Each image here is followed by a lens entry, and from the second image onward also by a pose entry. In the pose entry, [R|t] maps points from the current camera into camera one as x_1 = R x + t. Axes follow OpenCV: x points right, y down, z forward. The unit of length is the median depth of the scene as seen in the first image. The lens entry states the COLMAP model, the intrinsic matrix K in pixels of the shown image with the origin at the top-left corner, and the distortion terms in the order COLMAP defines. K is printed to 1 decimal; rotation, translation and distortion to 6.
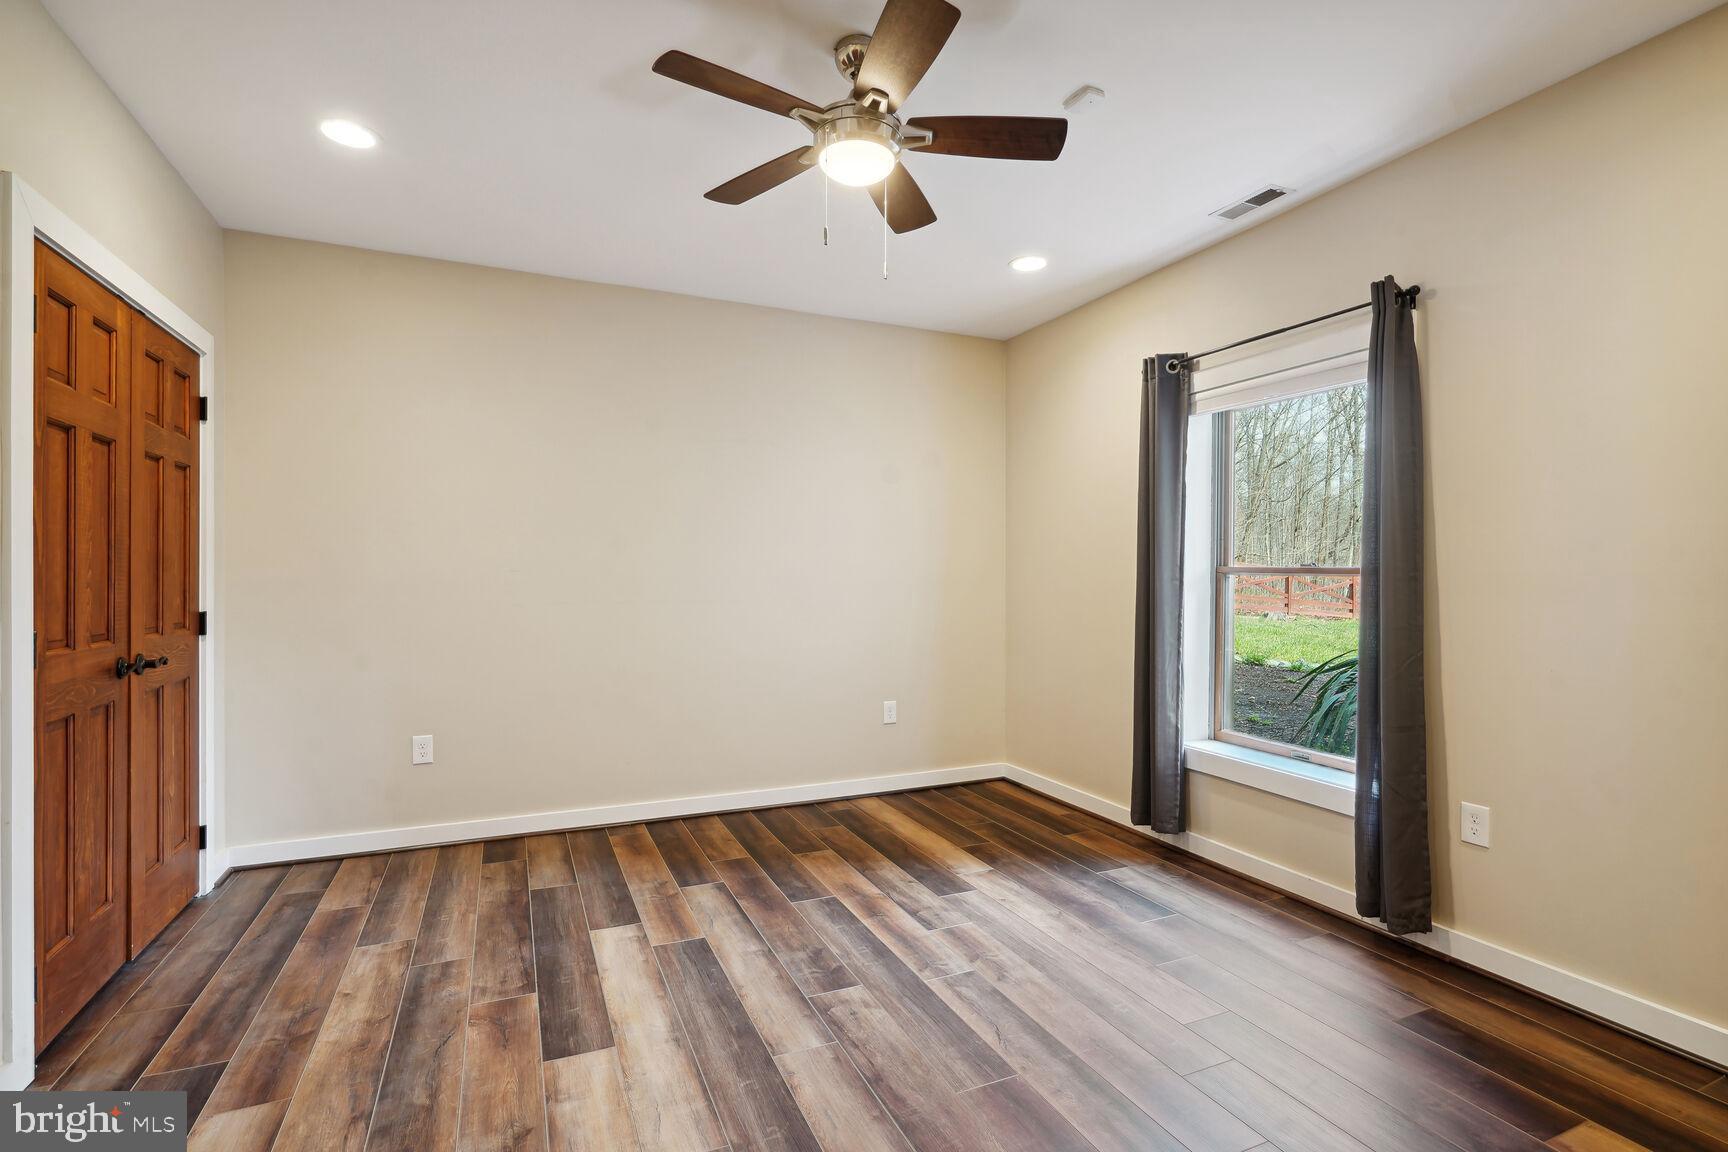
lens RADIAL K [[799.4, 0, 866.0], [0, 799.4, 574.4], [0, 0, 1]] dist [0.000109, -0.000907]
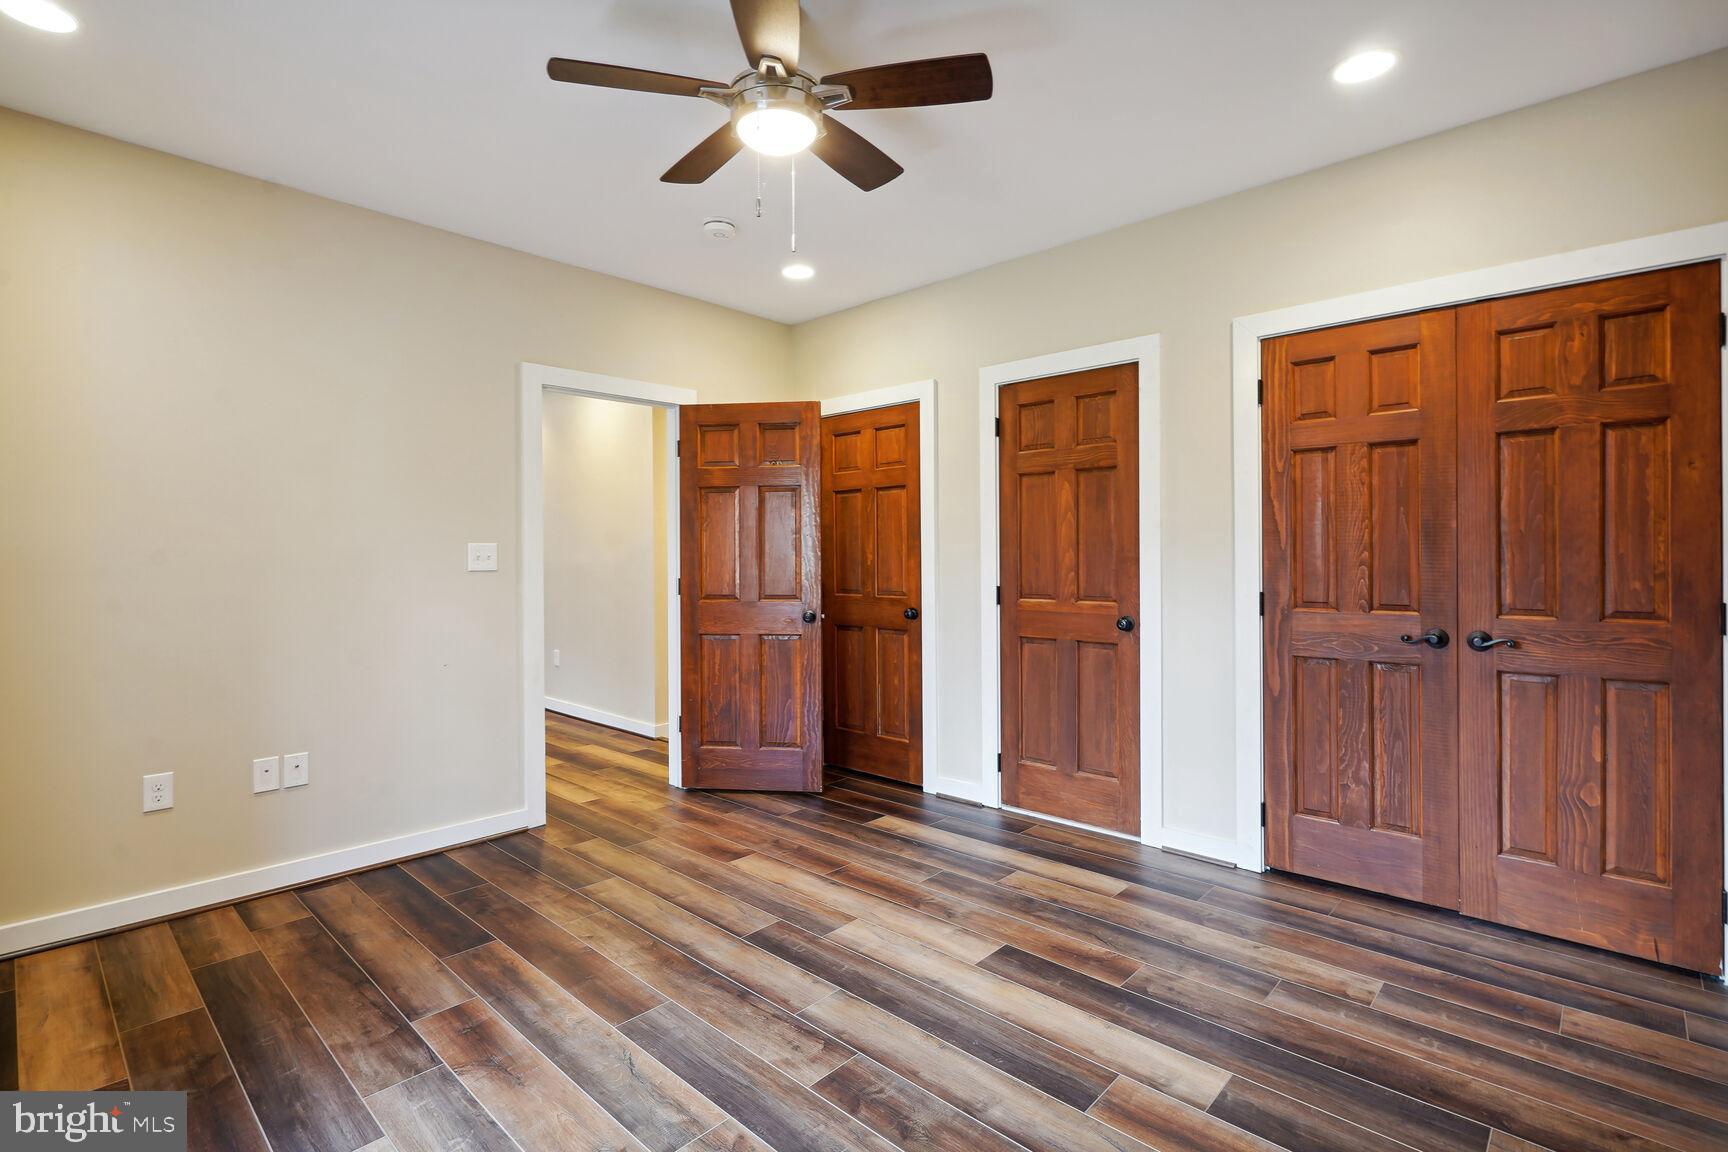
lens RADIAL K [[799.4, 0, 867.7], [0, 799.4, 566.2], [0, 0, 1]] dist [0.000109, -0.000907]
pose [[-0.917721, 0.010249, -0.397093, 0.253619], [0.006437, 0.999920, 0.010931, -0.000850], [0.397173, 0.007475, -0.917713, 1.797110]]
